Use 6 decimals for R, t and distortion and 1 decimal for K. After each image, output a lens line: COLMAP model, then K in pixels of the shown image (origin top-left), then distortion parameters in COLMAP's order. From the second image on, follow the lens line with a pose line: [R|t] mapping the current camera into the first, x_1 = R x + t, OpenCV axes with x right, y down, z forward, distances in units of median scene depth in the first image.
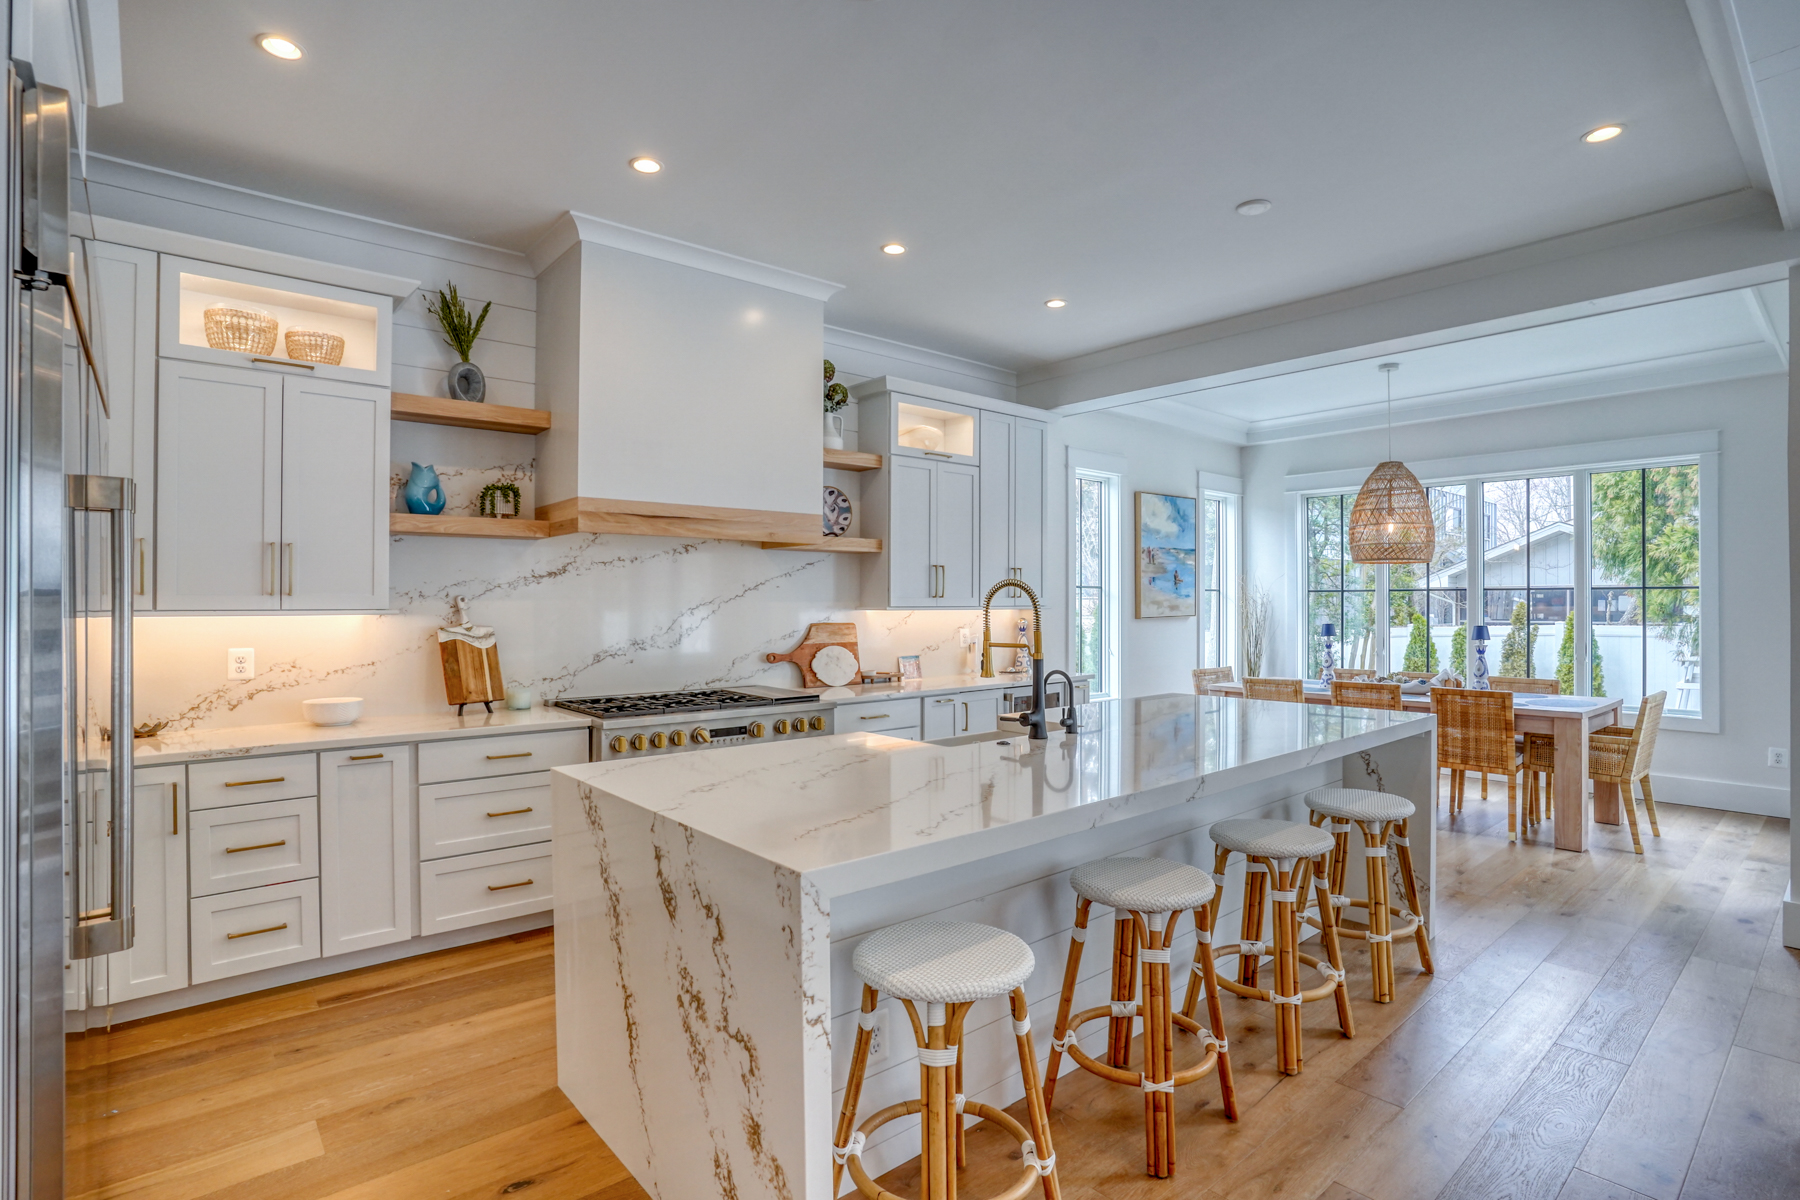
lens RADIAL K [[862.3, 0, 803.9], [0, 862.3, 605.5], [0, 0, 1]] dist [-0.047607, 0.005203]
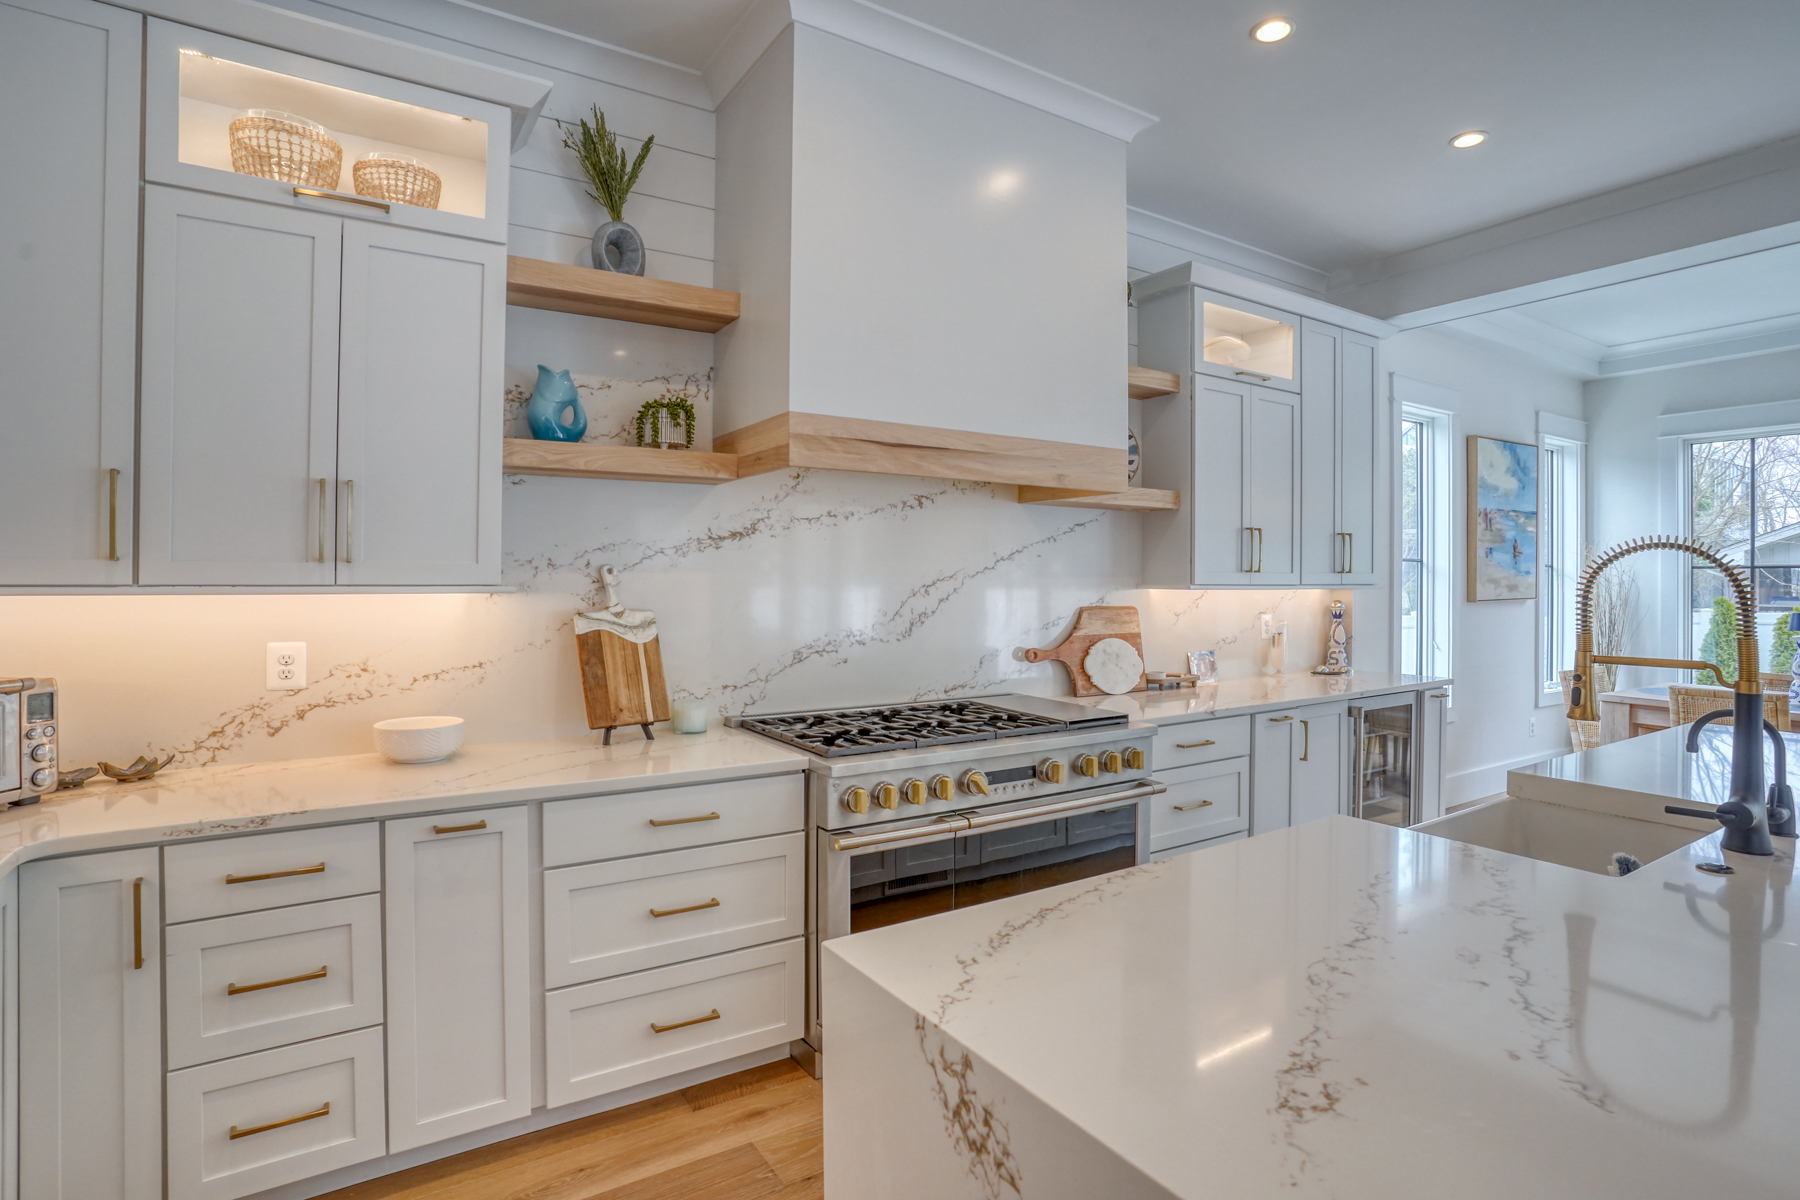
lens RADIAL K [[862.3, 0, 866.4], [0, 862.3, 582.6], [0, 0, 1]] dist [-0.047607, 0.005203]
pose [[0.997073, 0.006040, -0.076212, -0.145548], [-0.005865, 0.999980, 0.002520, -0.000709], [0.076225, -0.002065, 0.997088, 0.338755]]
